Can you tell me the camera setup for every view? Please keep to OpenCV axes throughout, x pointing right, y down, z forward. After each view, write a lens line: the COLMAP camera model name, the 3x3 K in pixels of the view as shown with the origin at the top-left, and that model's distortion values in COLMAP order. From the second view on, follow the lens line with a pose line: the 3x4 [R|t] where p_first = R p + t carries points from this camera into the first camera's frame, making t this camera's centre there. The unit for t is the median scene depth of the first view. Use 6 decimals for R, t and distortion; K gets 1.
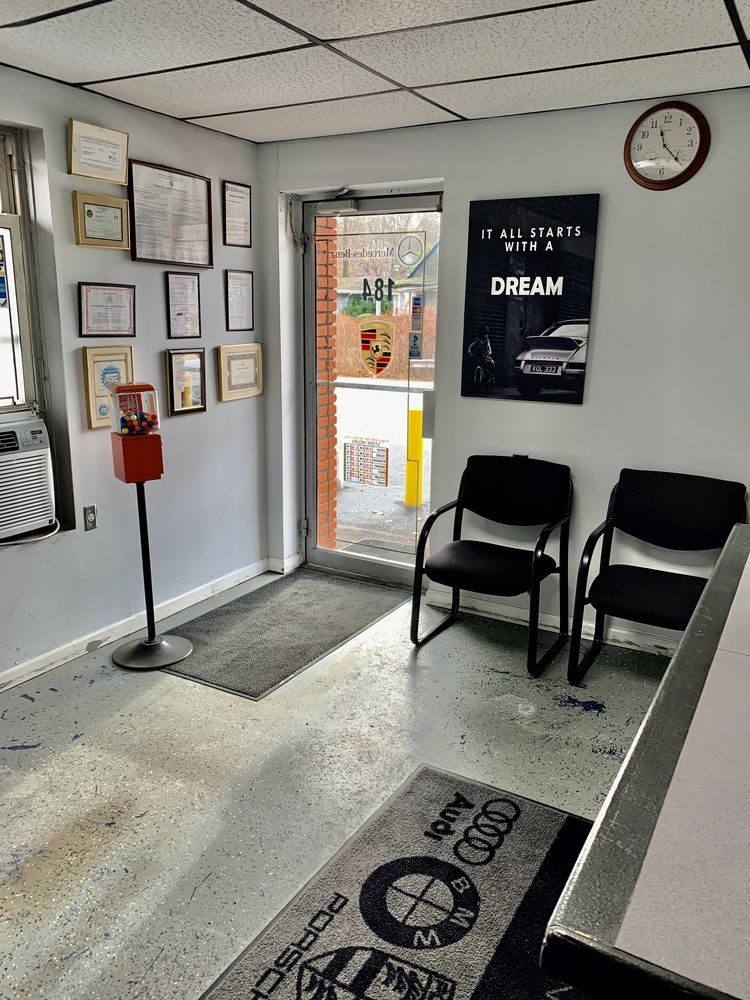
lens RADIAL K [[766.9, 0, 375.0], [0, 766.9, 500.0], [0, 0, 1]] dist [0.039501, -0.052310]
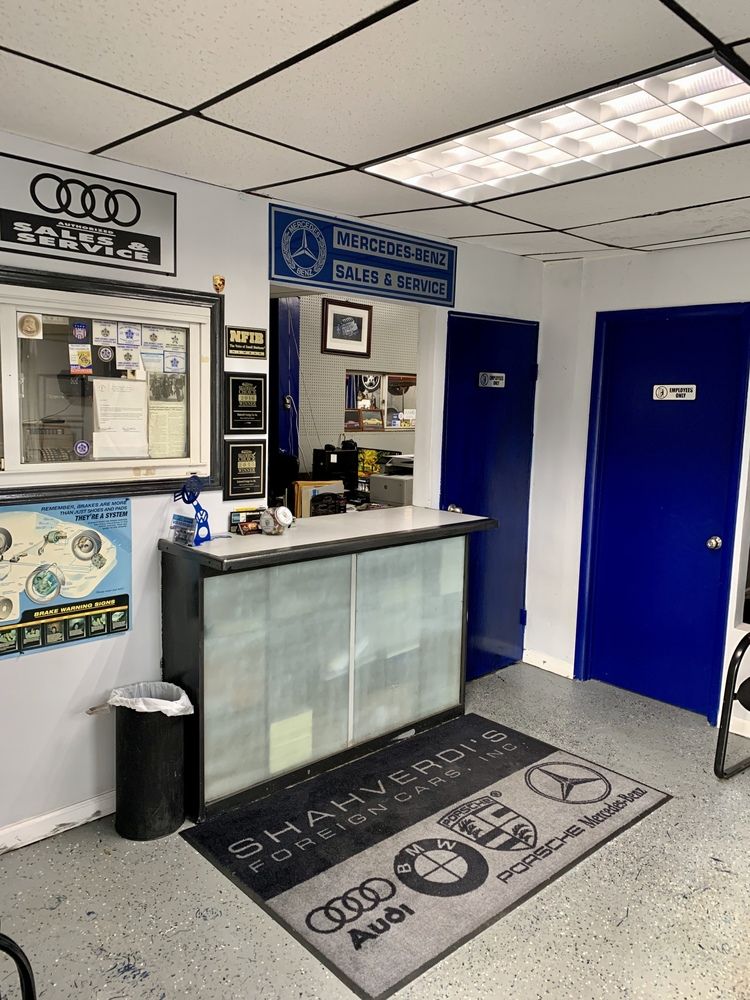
lens RADIAL K [[766.9, 0, 375.0], [0, 766.9, 500.0], [0, 0, 1]] dist [0.039501, -0.052310]
pose [[-0.956320, -0.082704, 0.280379, -0.147655], [0.024385, 0.933231, 0.358449, -0.517898], [-0.291304, 0.349629, -0.890450, 1.968917]]
